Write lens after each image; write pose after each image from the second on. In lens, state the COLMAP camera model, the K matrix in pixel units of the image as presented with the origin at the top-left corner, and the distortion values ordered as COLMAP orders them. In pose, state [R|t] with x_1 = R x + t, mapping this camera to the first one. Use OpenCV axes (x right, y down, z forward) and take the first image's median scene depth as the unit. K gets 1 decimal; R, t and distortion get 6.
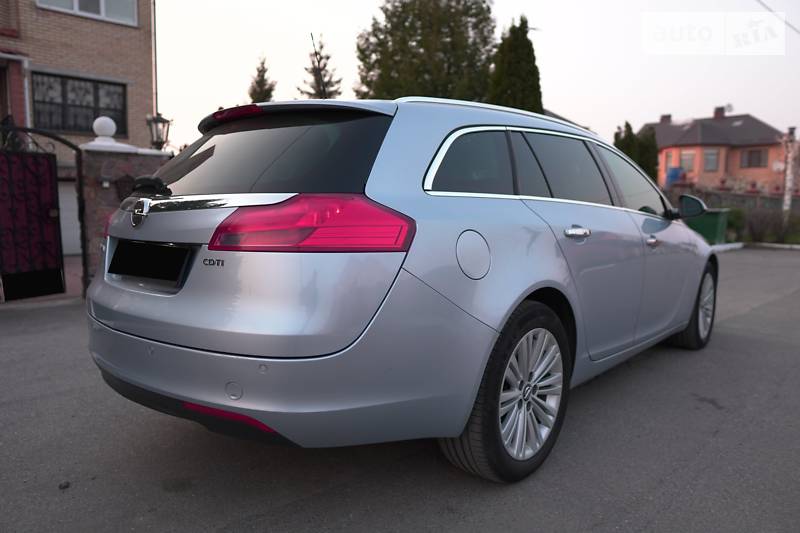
lens RADIAL K [[558.3, 0, 400.5], [0, 558.3, 272.6], [0, 0, 1]] dist [-0.090428, 0.046281]
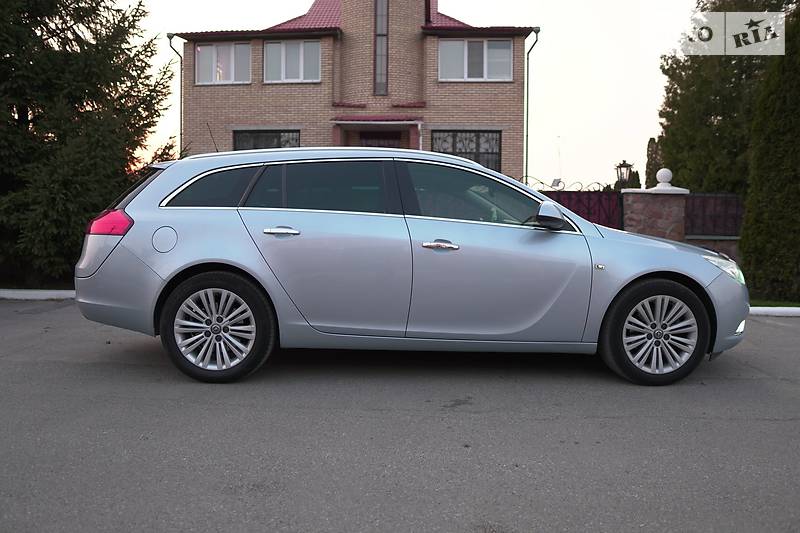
lens RADIAL K [[558.3, 0, 399.1], [0, 558.3, 261.8], [0, 0, 1]] dist [-0.090428, 0.046281]
pose [[0.682940, 0.035358, -0.729618, 0.575175], [-0.091720, 0.995074, -0.037630, 0.011156], [0.724693, 0.092619, 0.682819, 0.088601]]
